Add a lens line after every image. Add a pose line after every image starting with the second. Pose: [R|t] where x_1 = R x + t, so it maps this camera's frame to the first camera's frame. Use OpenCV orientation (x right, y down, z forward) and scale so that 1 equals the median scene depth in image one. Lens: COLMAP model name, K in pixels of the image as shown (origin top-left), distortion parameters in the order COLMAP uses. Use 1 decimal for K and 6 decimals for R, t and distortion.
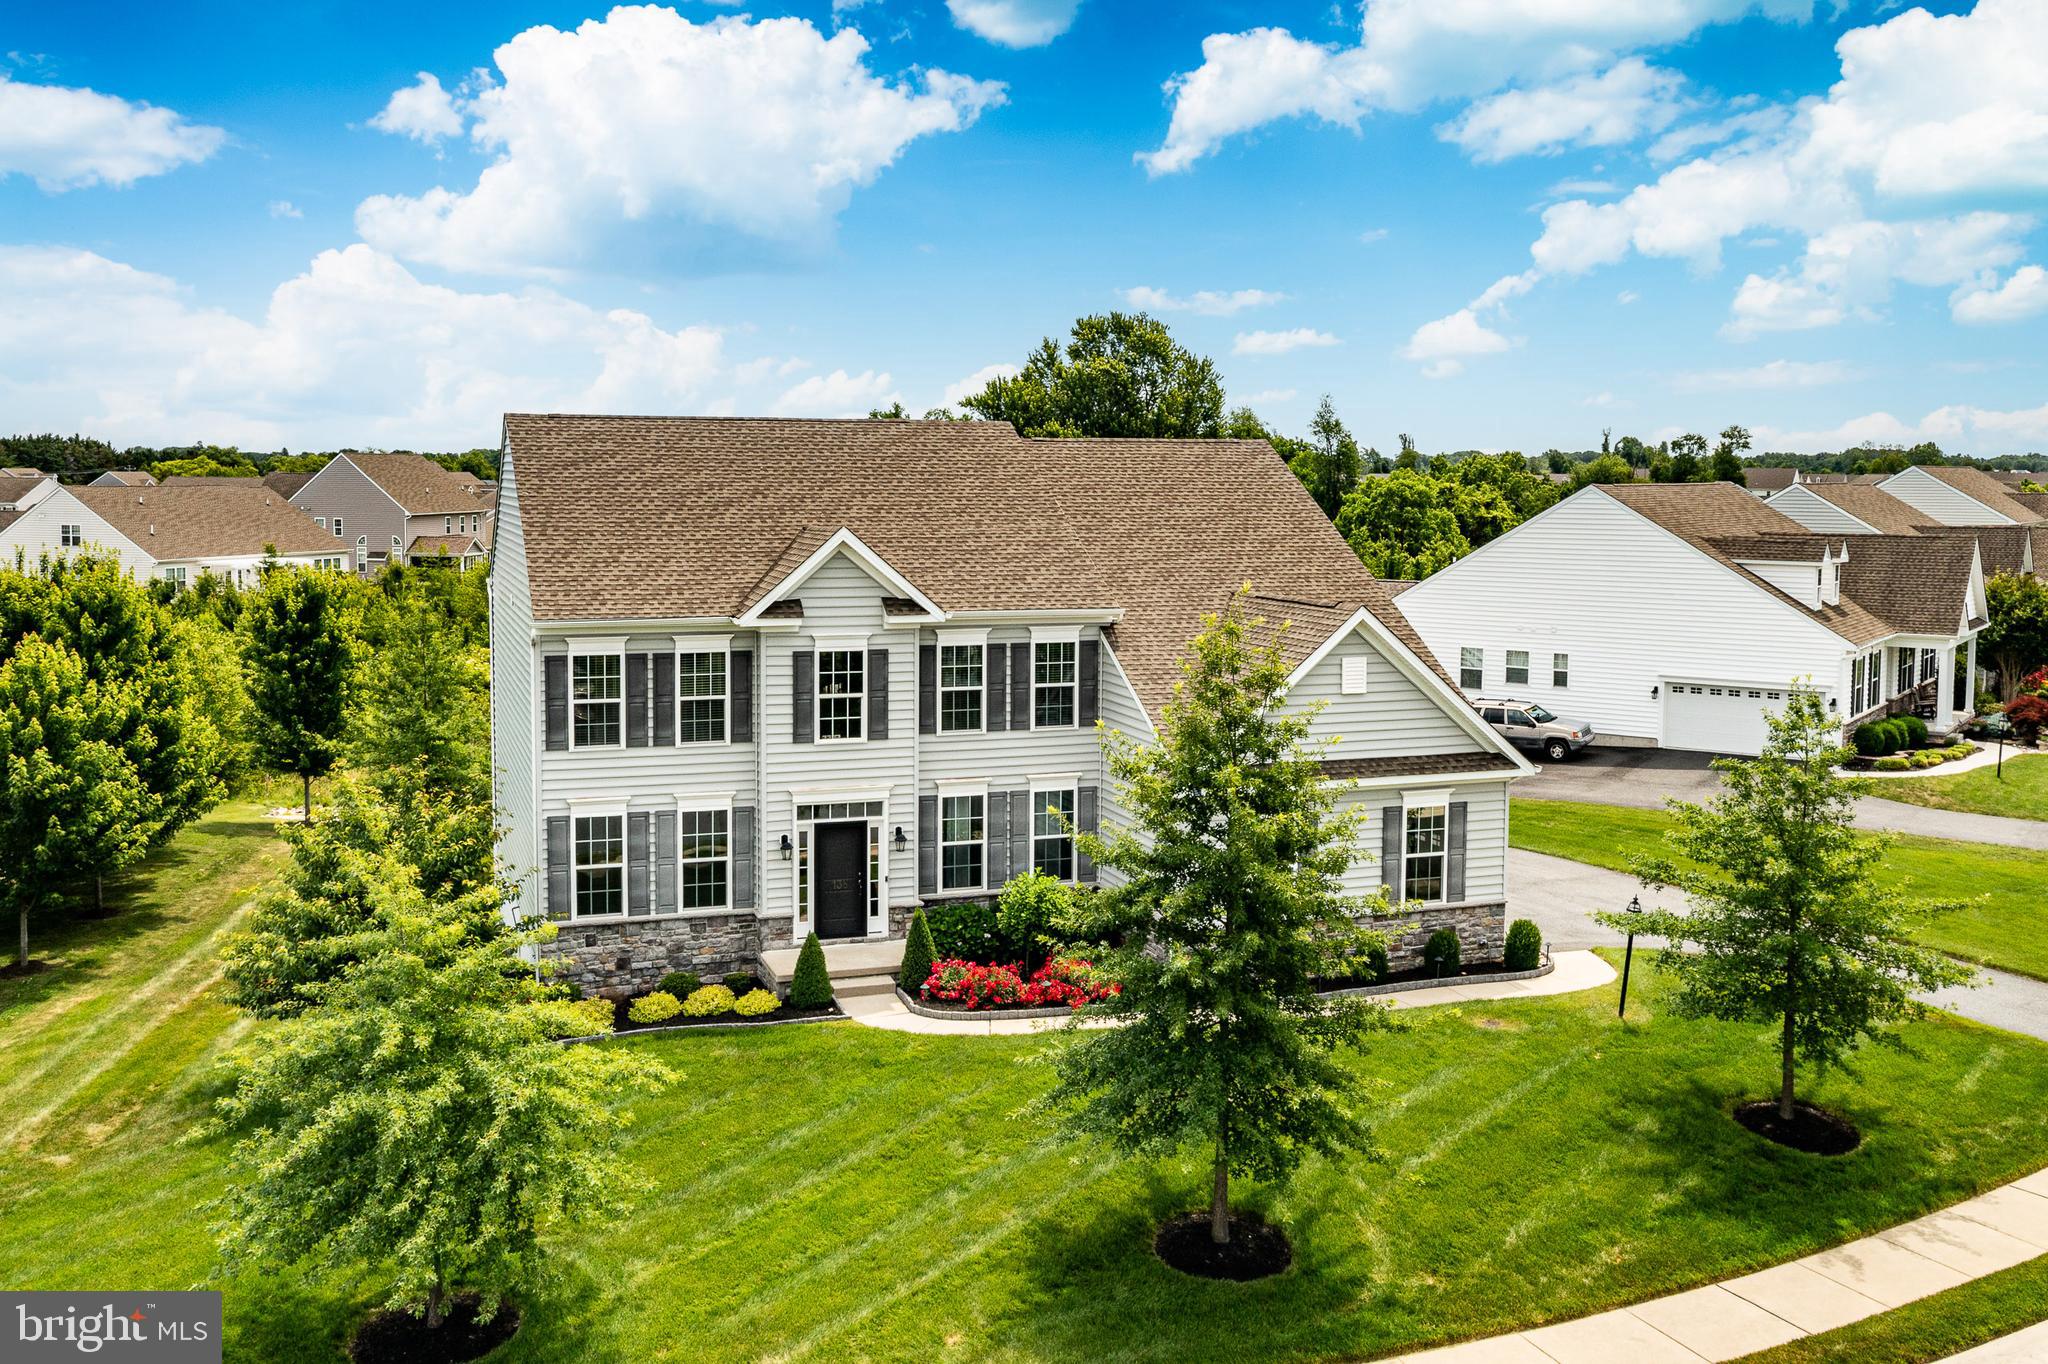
lens RADIAL K [[1814.8, 0, 1025.1], [0, 1814.8, 588.3], [0, 0, 1]] dist [-0.013992, -0.002014]
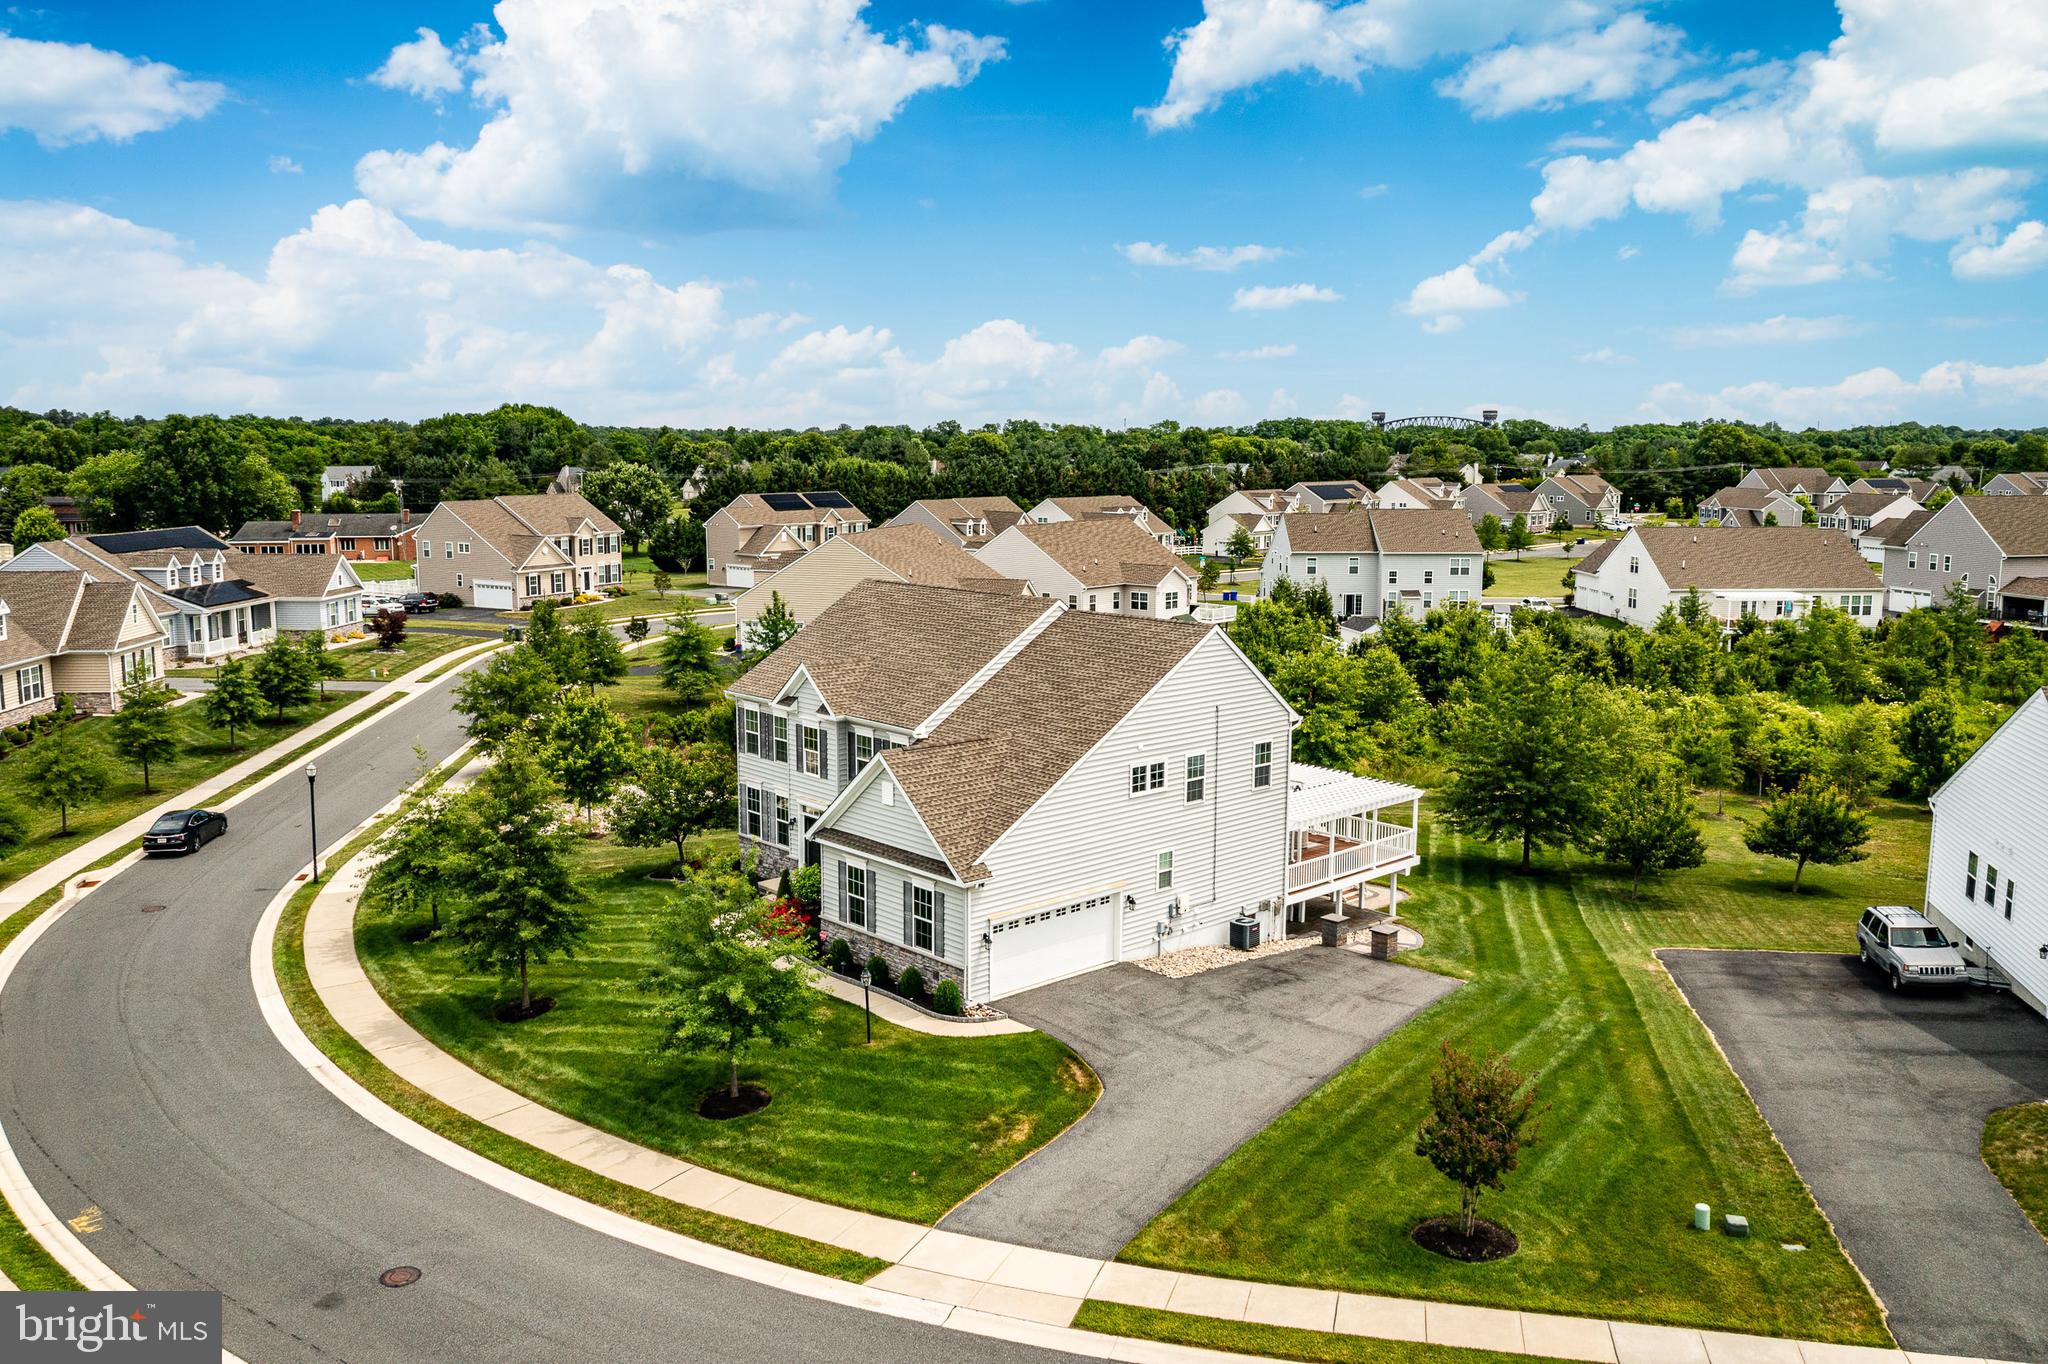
lens RADIAL K [[1613.1, 0, 1024.0], [0, 1613.1, 682.0], [0, 0, 1]] dist [-0.005962, -0.004620]
pose [[0.386304, 0.130851, -0.913043, 1.495186], [-0.059148, 0.991363, 0.117050, -0.219587], [0.920473, 0.008788, 0.390707, 0.553355]]
